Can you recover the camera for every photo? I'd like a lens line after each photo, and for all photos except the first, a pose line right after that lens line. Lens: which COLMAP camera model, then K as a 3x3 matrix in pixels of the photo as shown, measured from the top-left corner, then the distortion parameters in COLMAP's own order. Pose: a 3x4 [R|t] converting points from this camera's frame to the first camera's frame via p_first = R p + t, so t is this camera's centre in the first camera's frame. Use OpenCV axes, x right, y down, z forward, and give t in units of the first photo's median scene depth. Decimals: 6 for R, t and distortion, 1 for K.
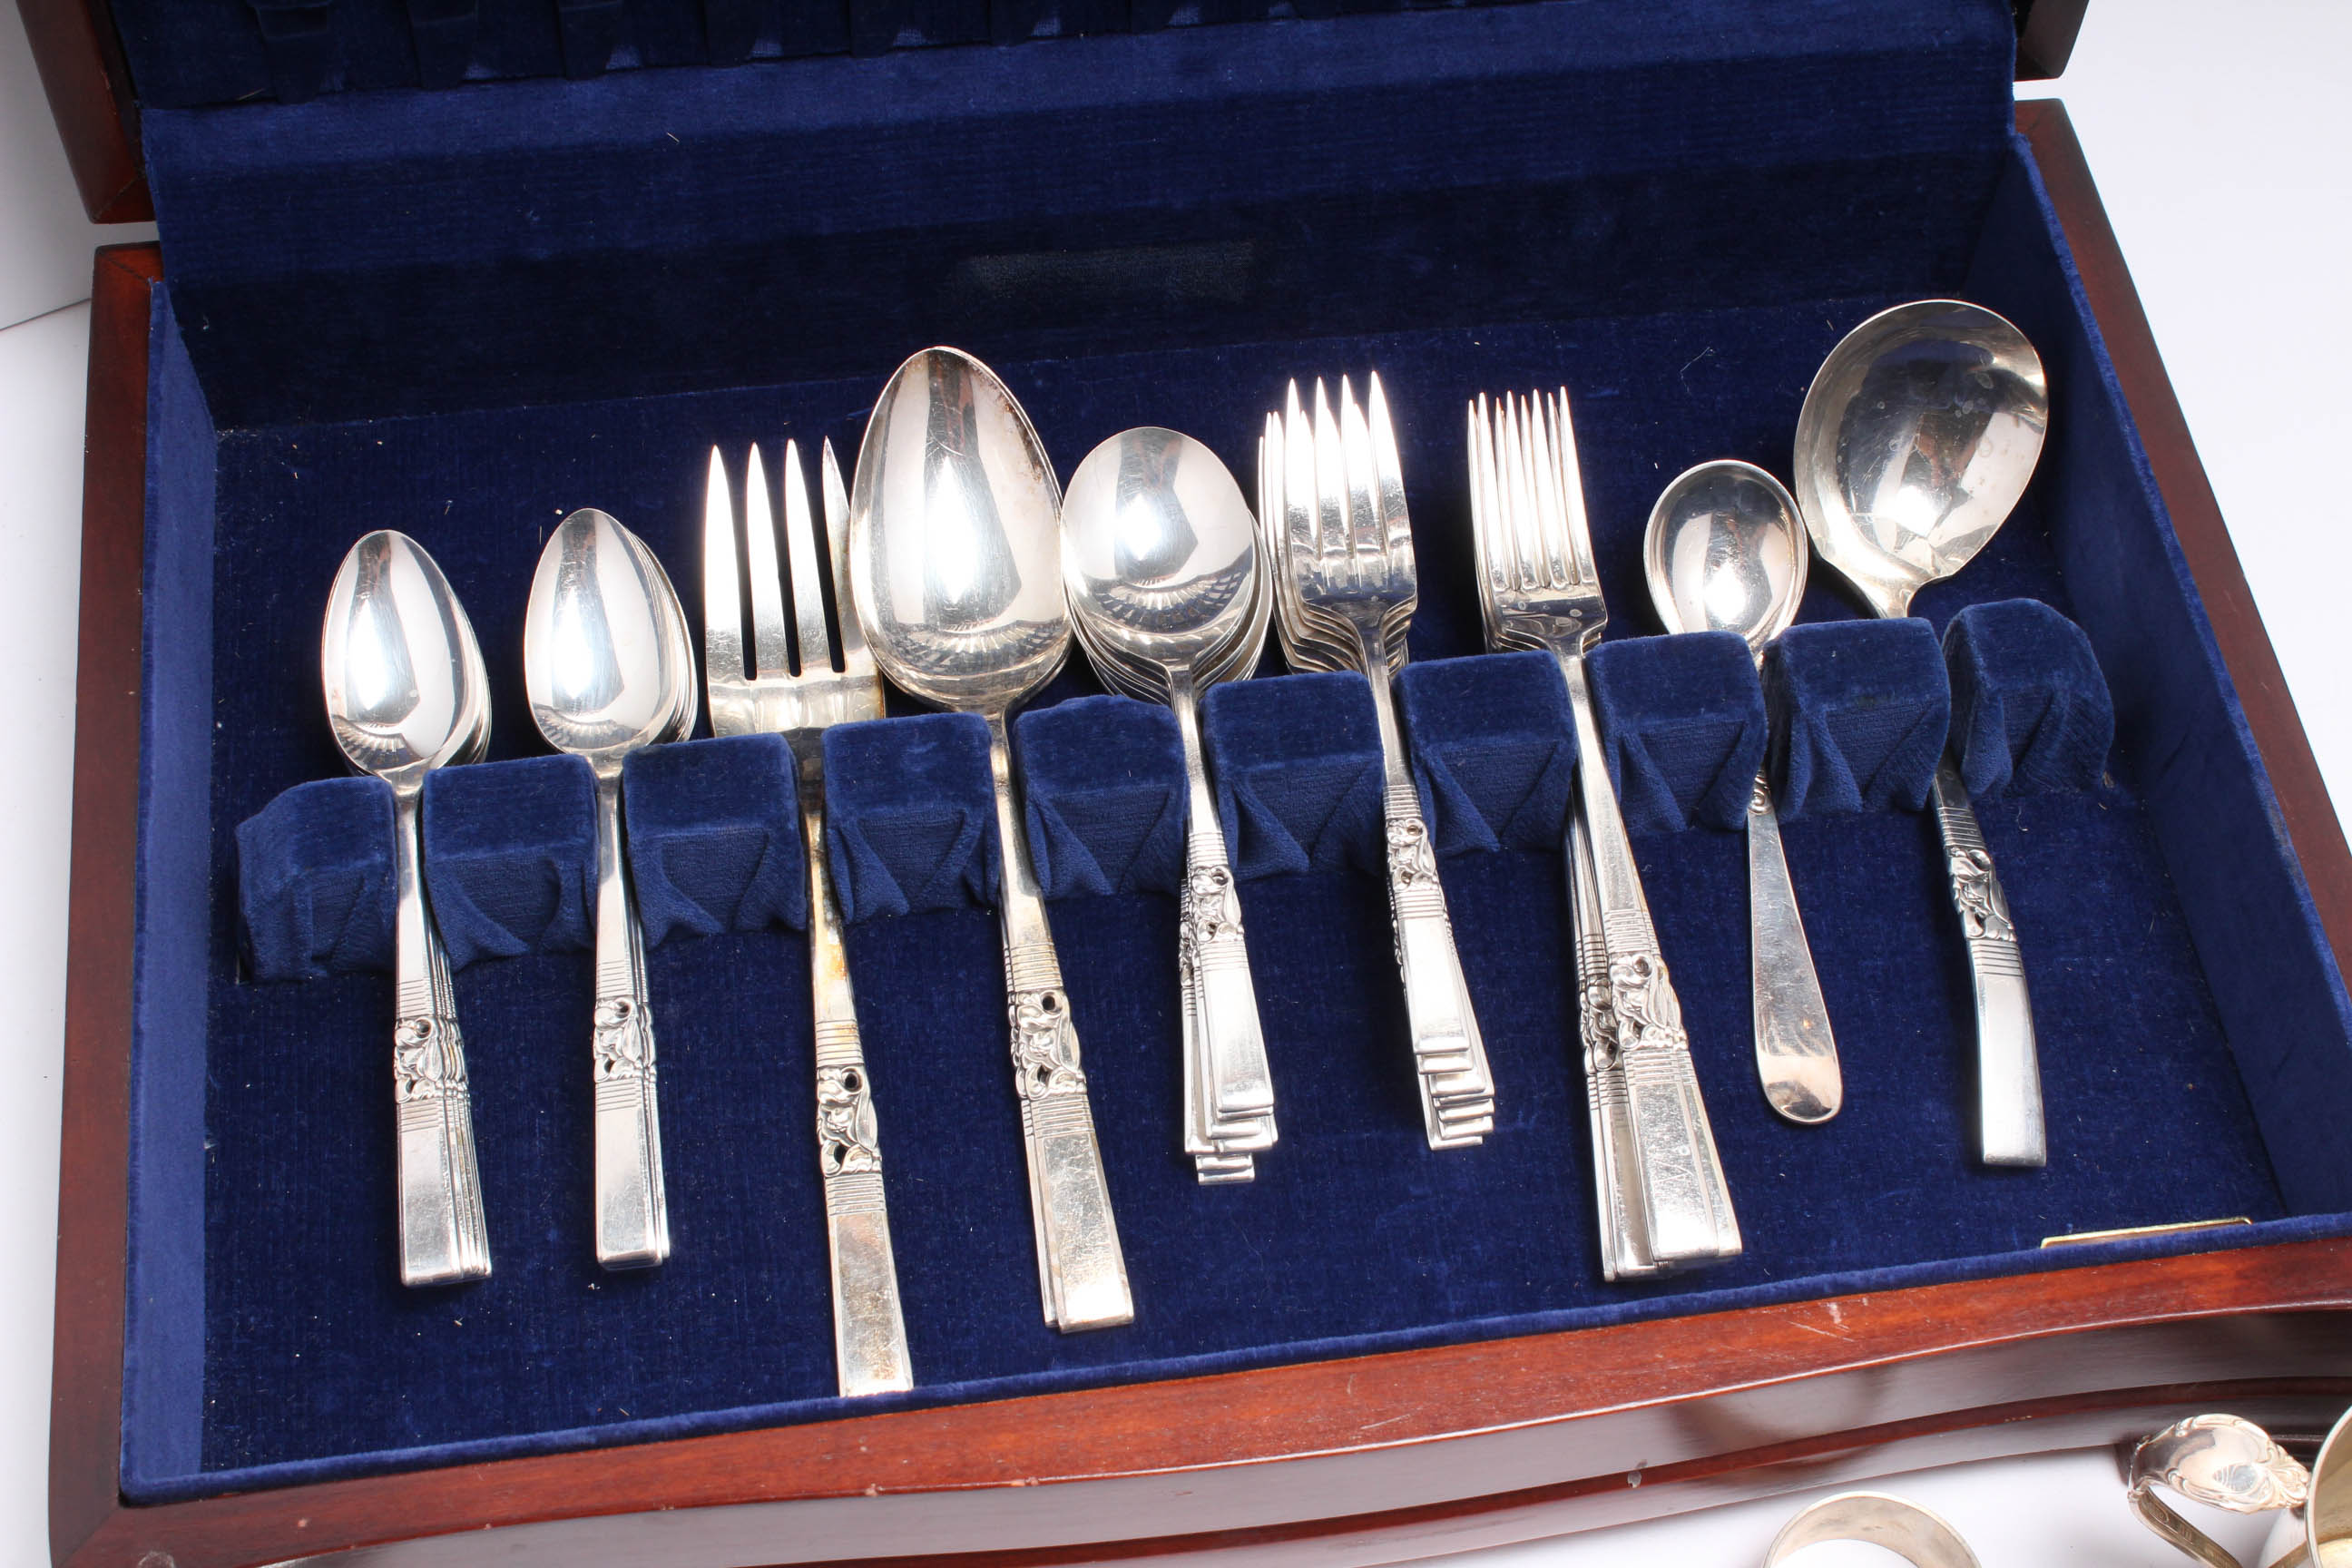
lens RADIAL K [[3463.5, 0, 1190.6], [0, 3463.5, 792.5], [0, 0, 1]] dist [-0.025444, 0.000000]
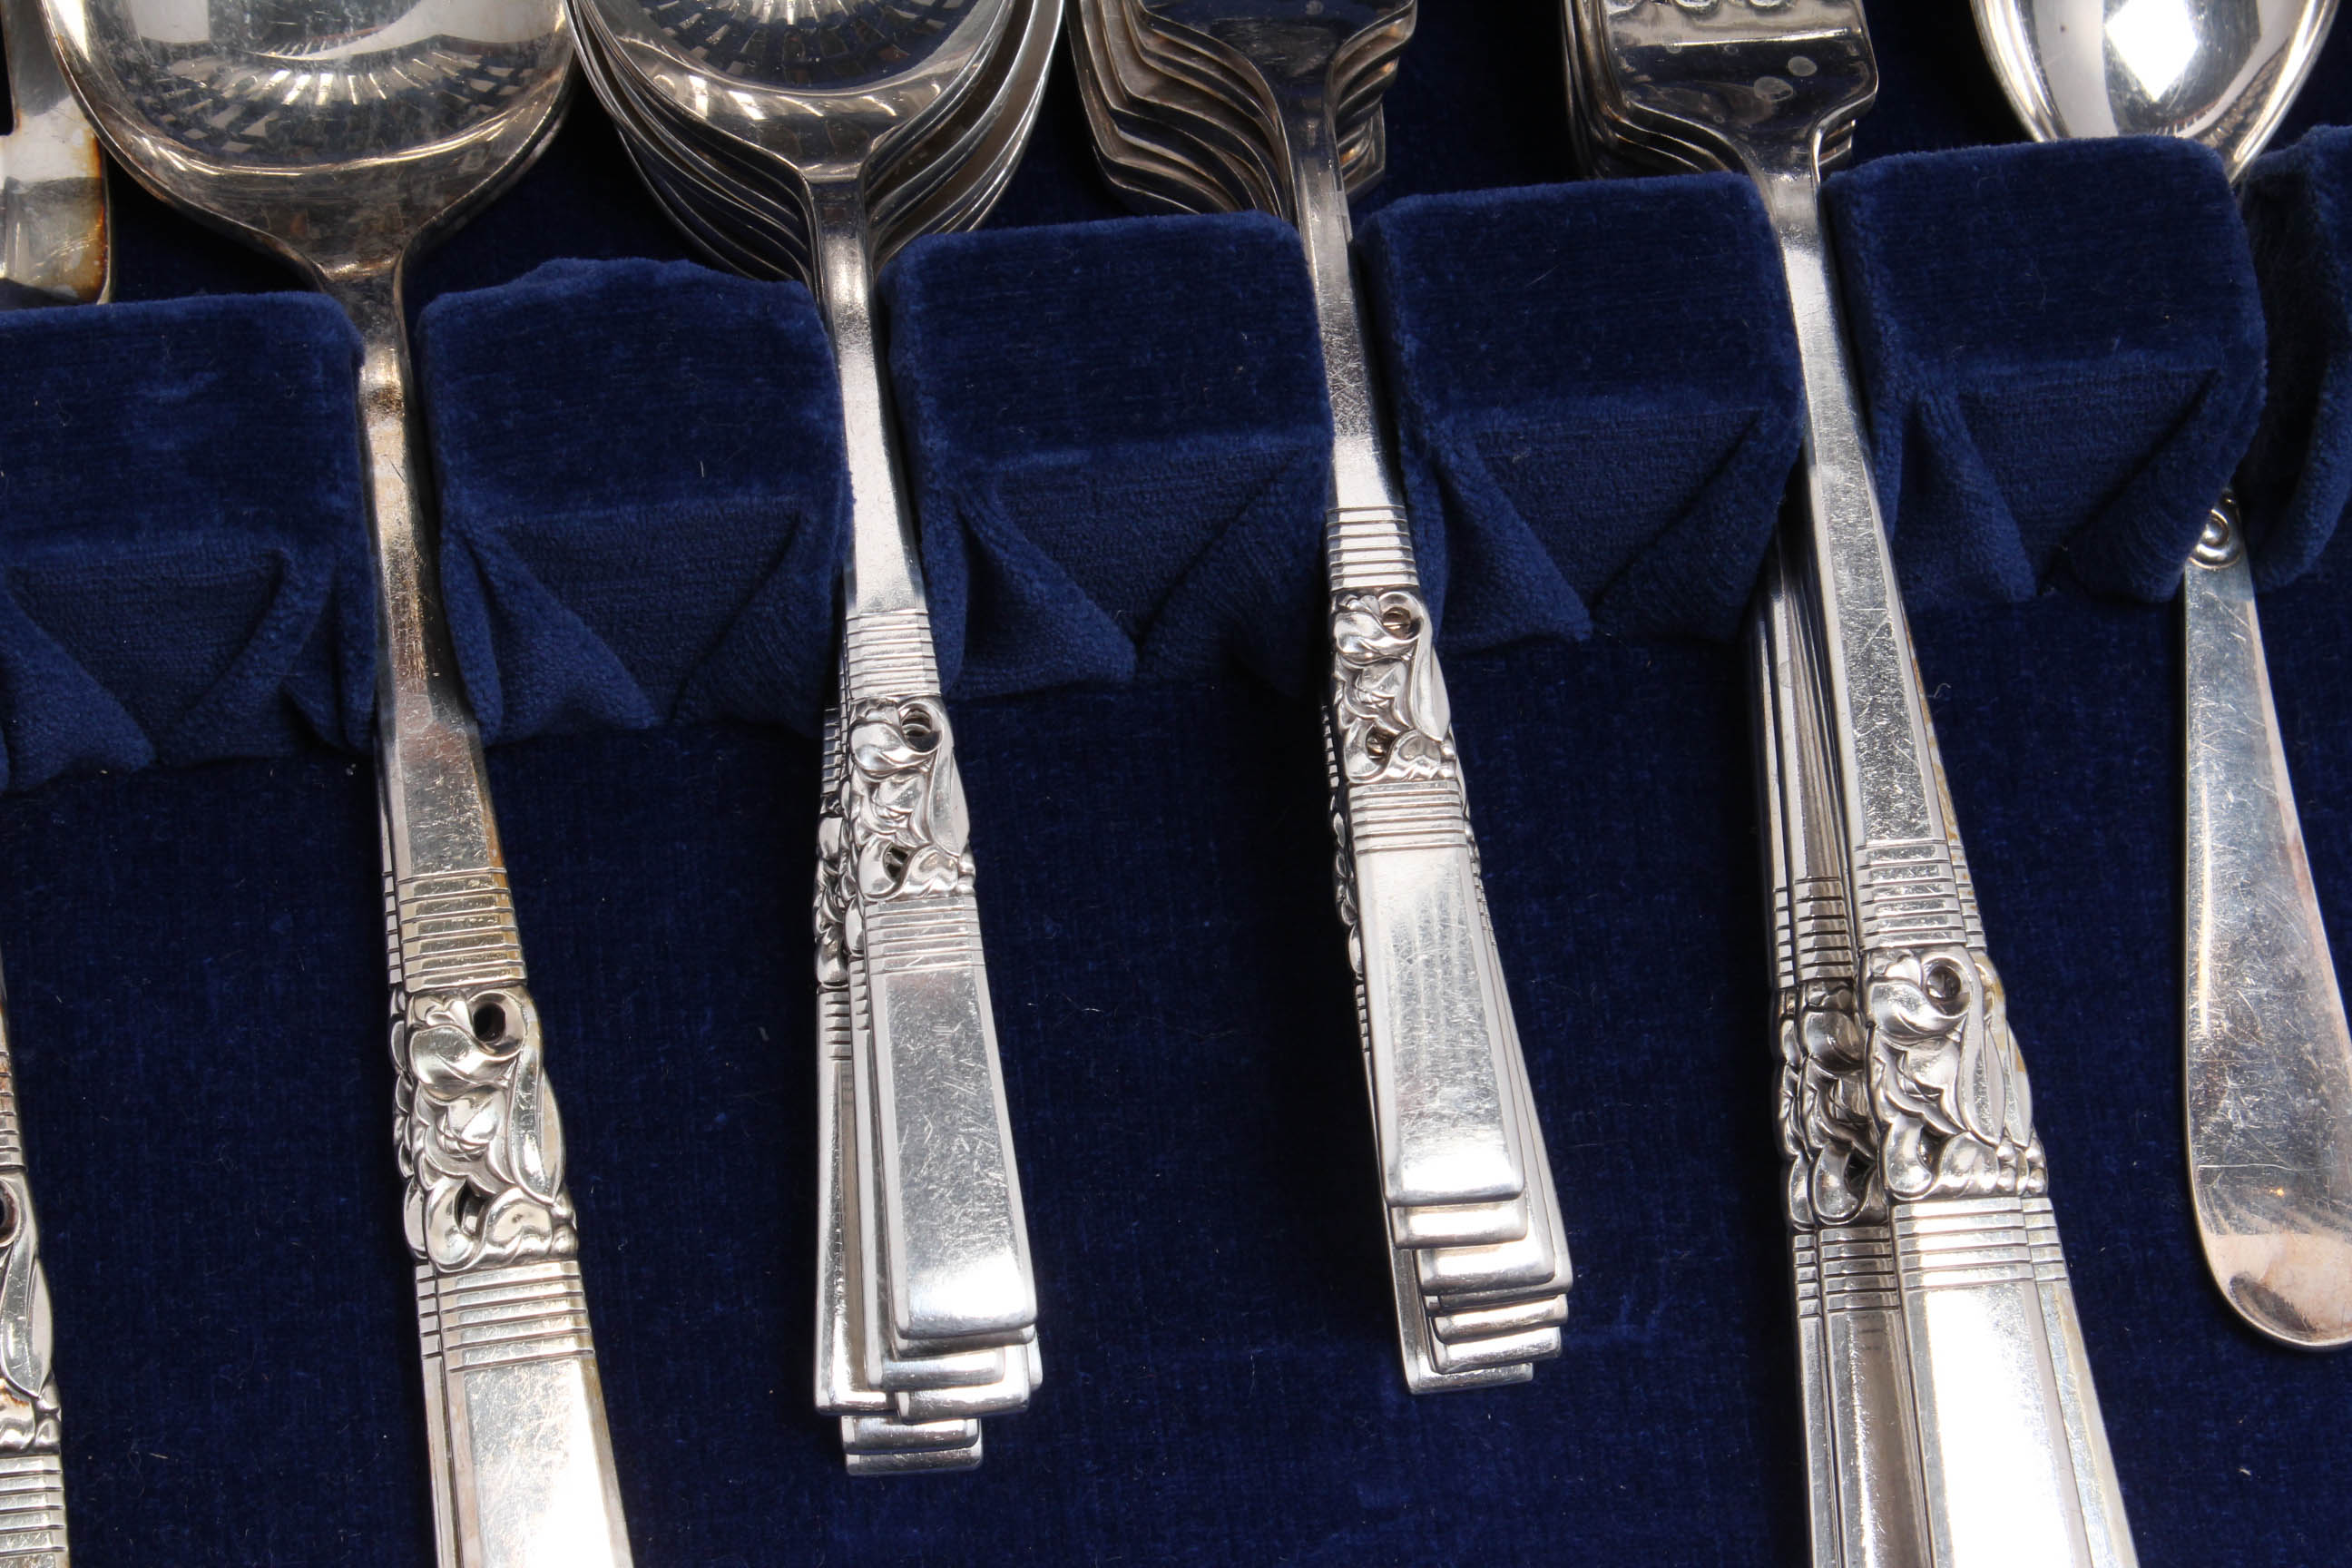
lens RADIAL K [[5656.5, 0, 1177.2], [0, 5656.5, 789.5], [0, 0, 1]] dist [0.061494, 0.000000]
pose [[0.997741, 0.027696, 0.061210, -0.001776], [-0.036747, 0.987682, 0.152096, -0.068522], [-0.056244, -0.154002, 0.986469, 0.335564]]
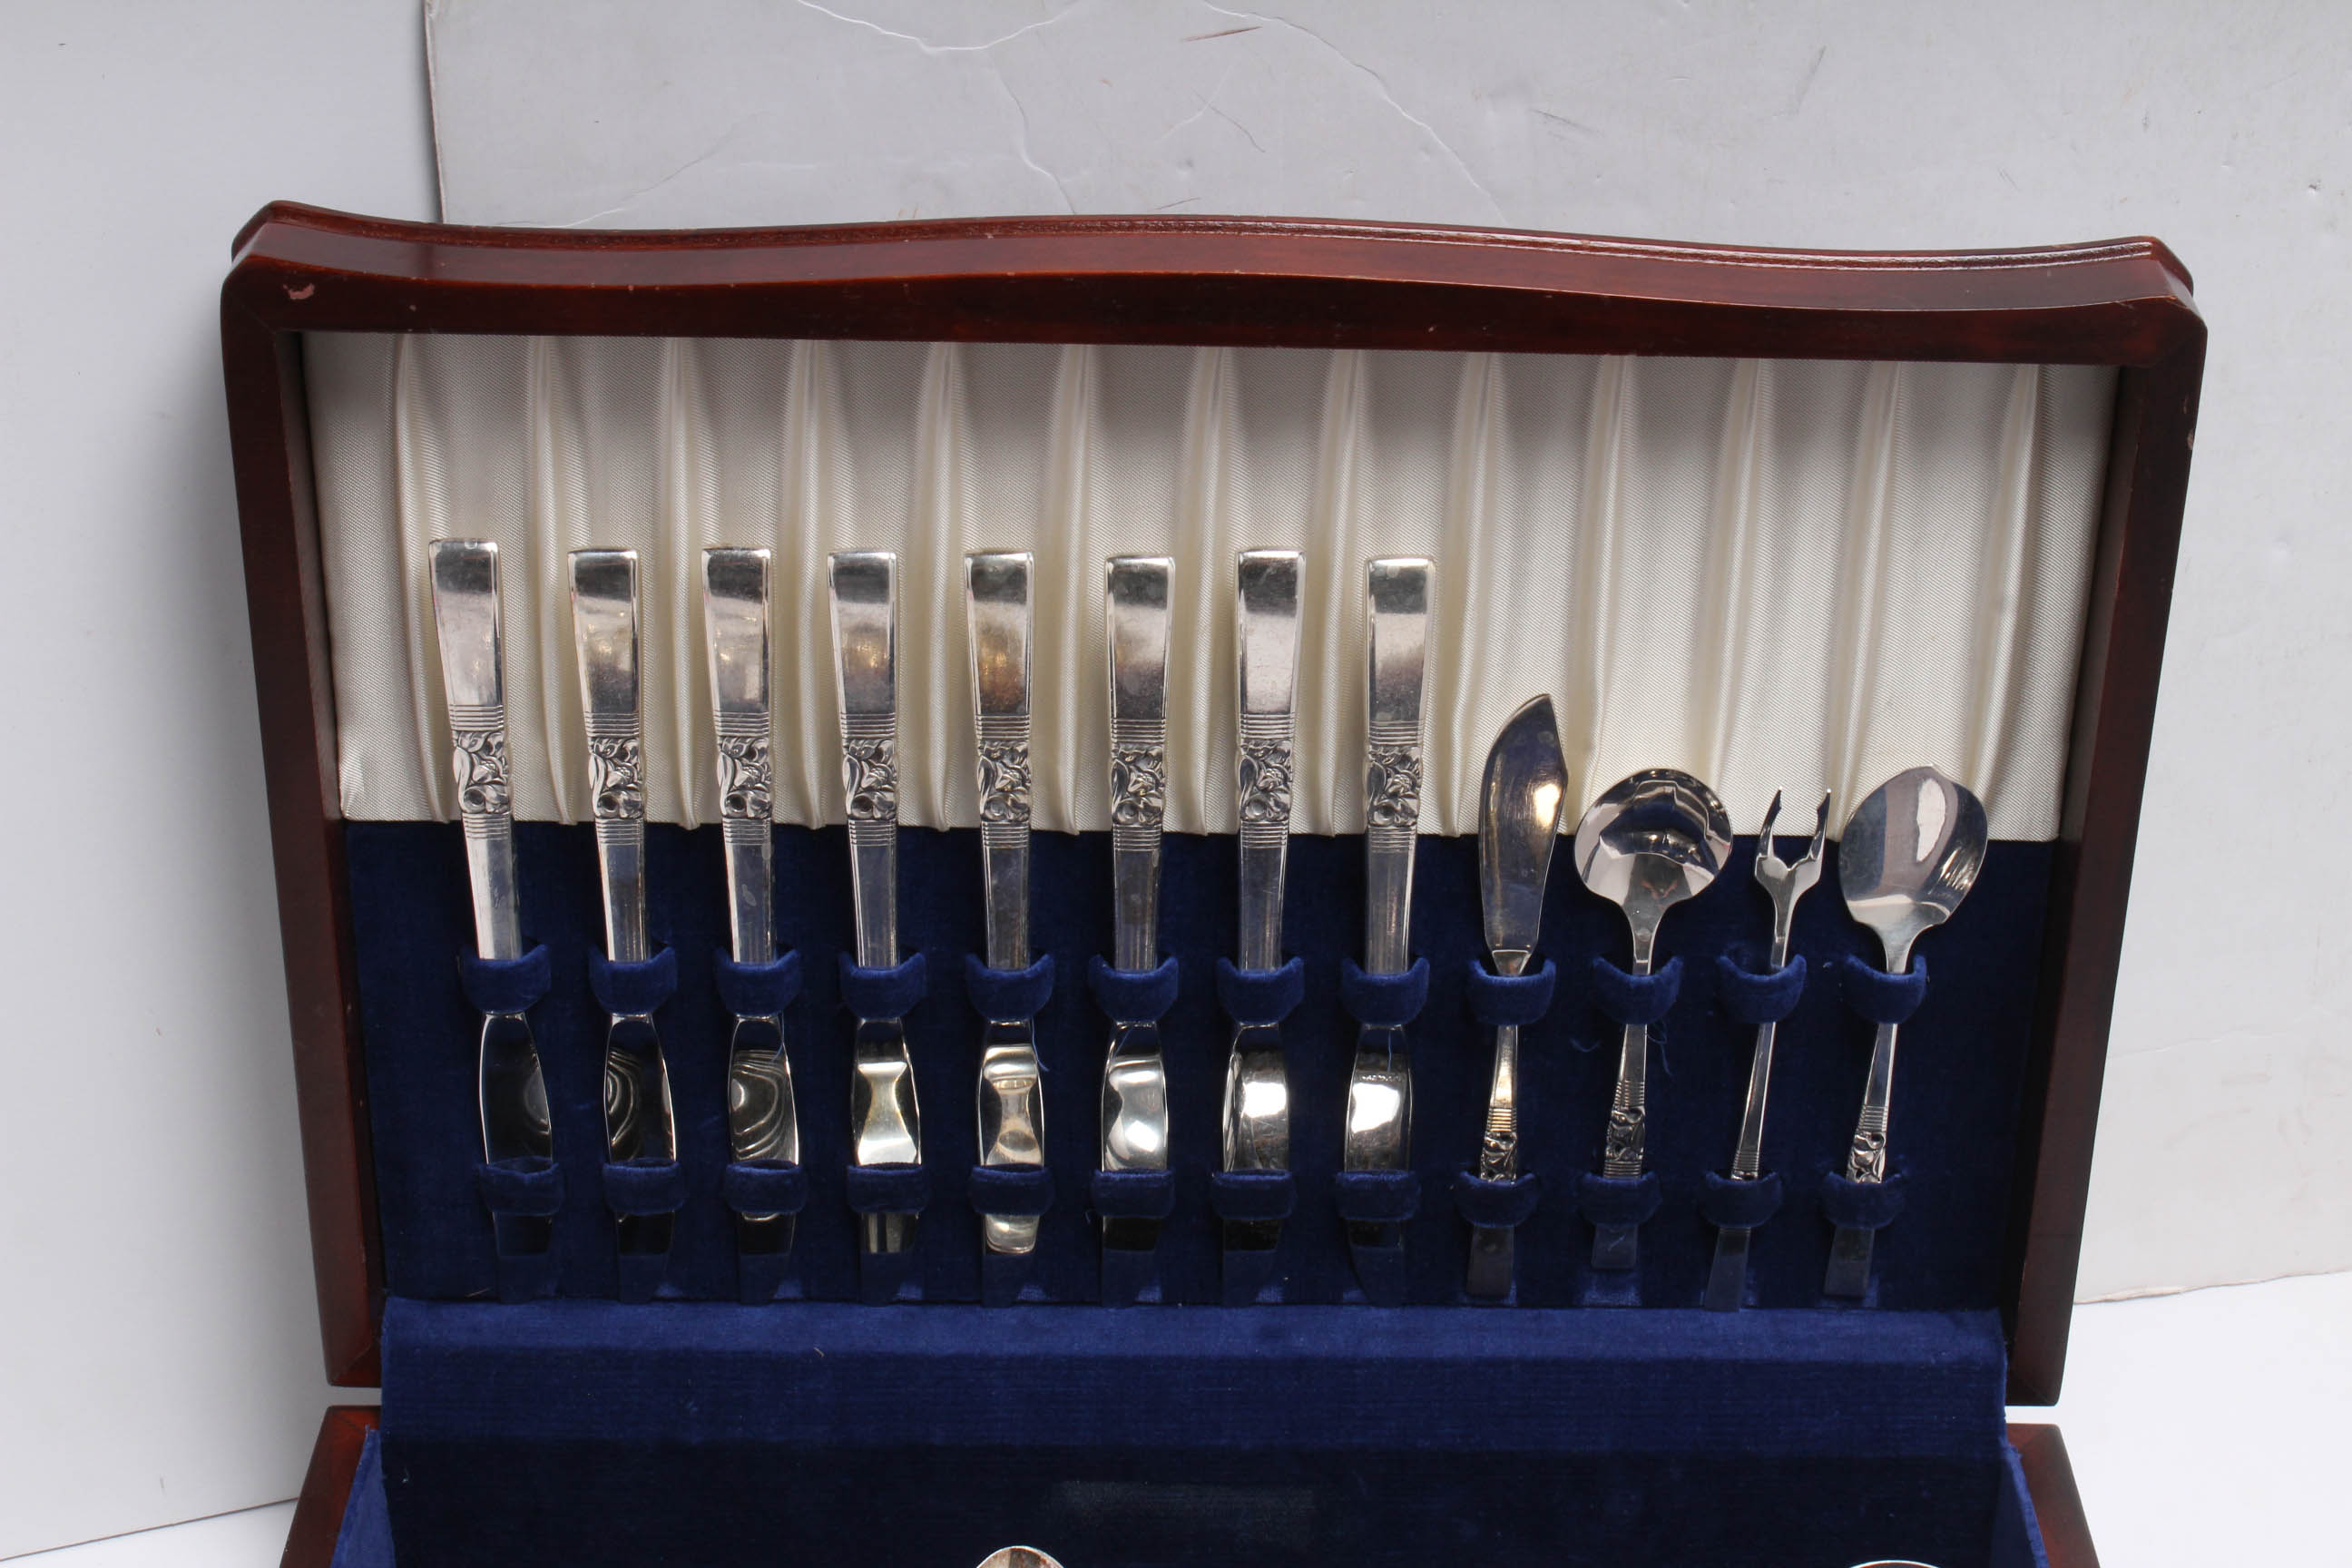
lens RADIAL K [[4178.6, 0, 1127.0], [0, 4178.6, 756.5], [0, 0, 1]] dist [-0.002608, 0.000000]
pose [[0.987641, 0.040659, -0.151365, 0.168082], [-0.107271, 0.879481, -0.463688, 0.293174], [0.114270, 0.474195, 0.872973, -0.339782]]
